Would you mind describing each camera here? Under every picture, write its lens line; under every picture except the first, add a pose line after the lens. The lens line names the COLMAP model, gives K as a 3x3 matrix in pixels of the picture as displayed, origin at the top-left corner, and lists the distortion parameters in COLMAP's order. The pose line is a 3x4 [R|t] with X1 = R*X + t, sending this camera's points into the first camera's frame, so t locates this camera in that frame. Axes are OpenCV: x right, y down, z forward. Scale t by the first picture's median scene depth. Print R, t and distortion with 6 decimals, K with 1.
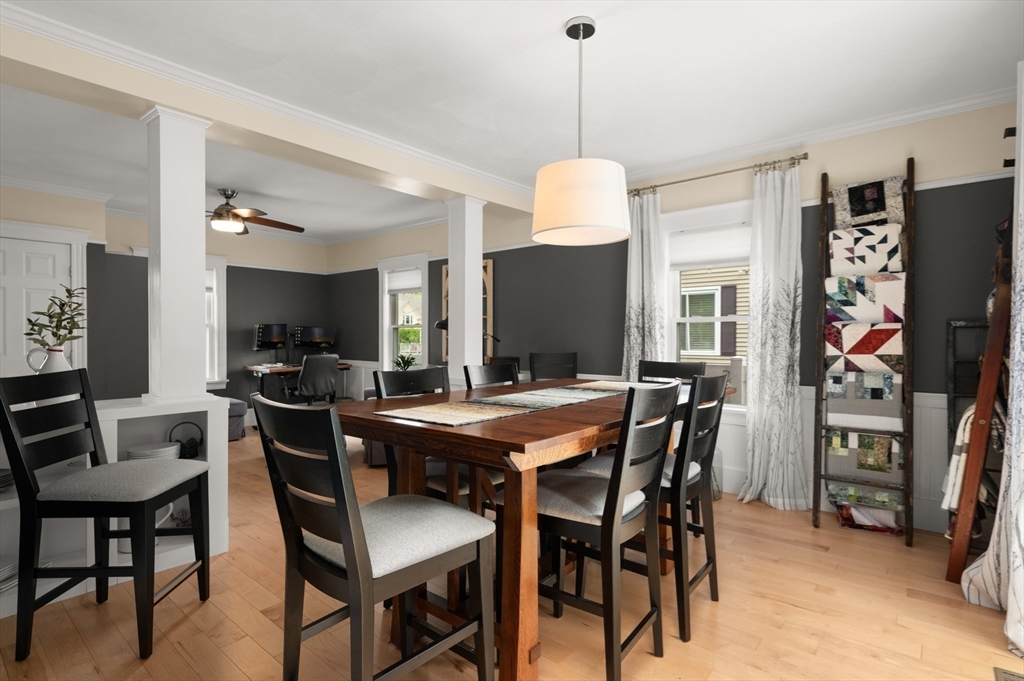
lens RADIAL K [[513.7, 0, 514.7], [0, 513.7, 337.7], [0, 0, 1]] dist [0.001265, 0.000349]
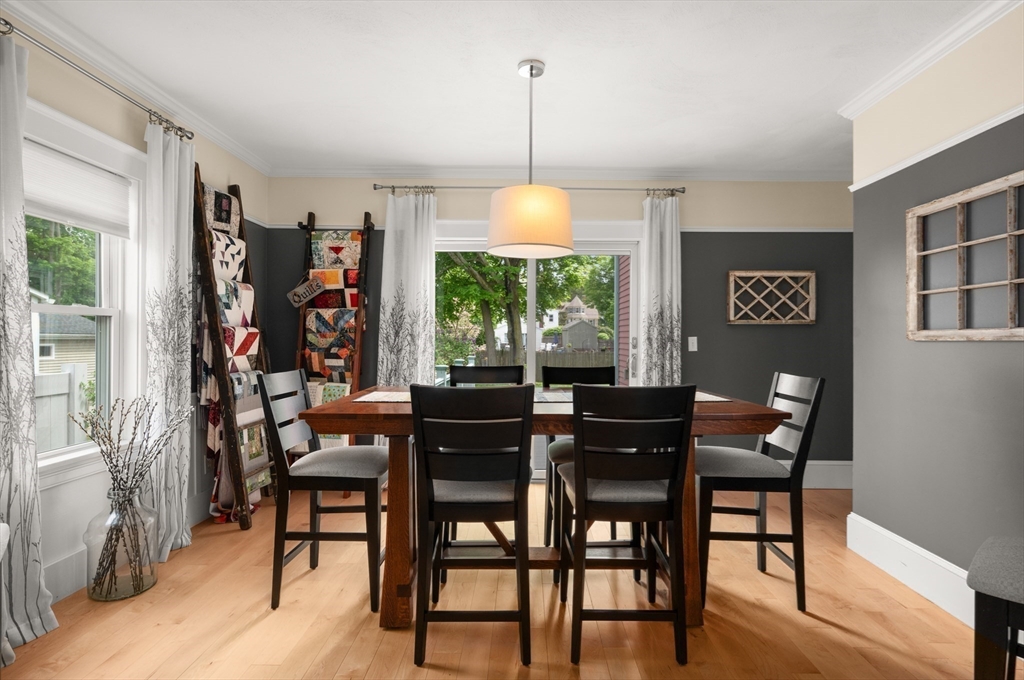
lens RADIAL K [[513.7, 0, 514.7], [0, 513.7, 337.2], [0, 0, 1]] dist [0.001265, 0.000349]
pose [[-0.633524, 0.002627, 0.773718, -0.506821], [-0.001220, 0.999990, -0.004395, -0.001769], [-0.773722, -0.003728, -0.633514, 1.206887]]
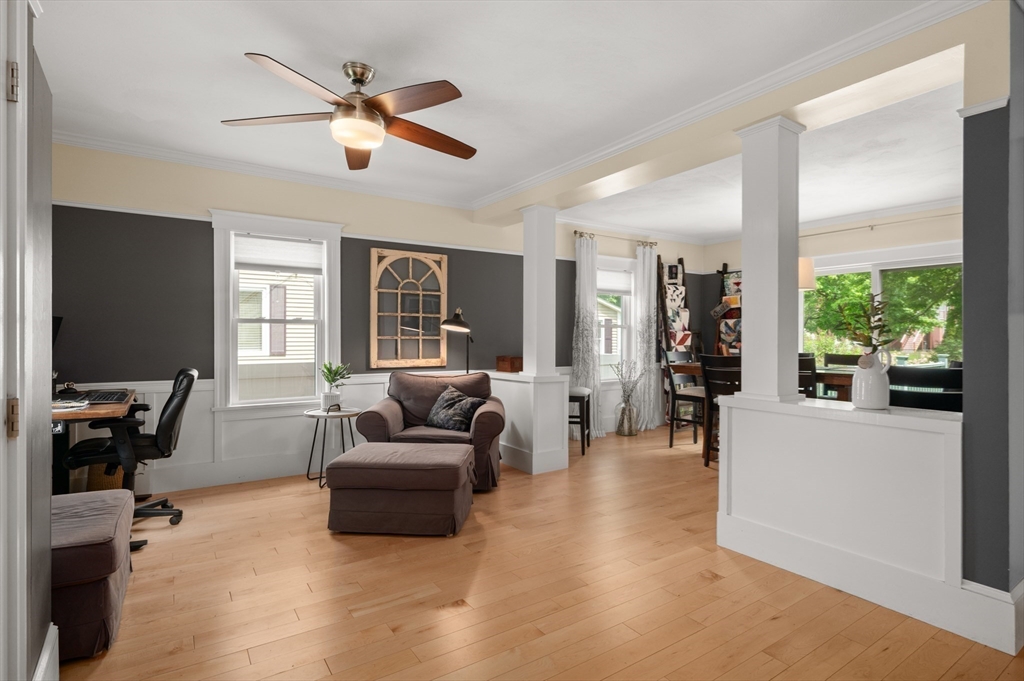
lens RADIAL K [[513.7, 0, 514.7], [0, 513.7, 337.7], [0, 0, 1]] dist [0.001265, 0.000349]
pose [[0.283906, -0.002149, 0.958850, -1.537182], [0.000881, 0.999998, 0.001980, -0.004675], [-0.958852, 0.000283, 0.283908, 1.027711]]
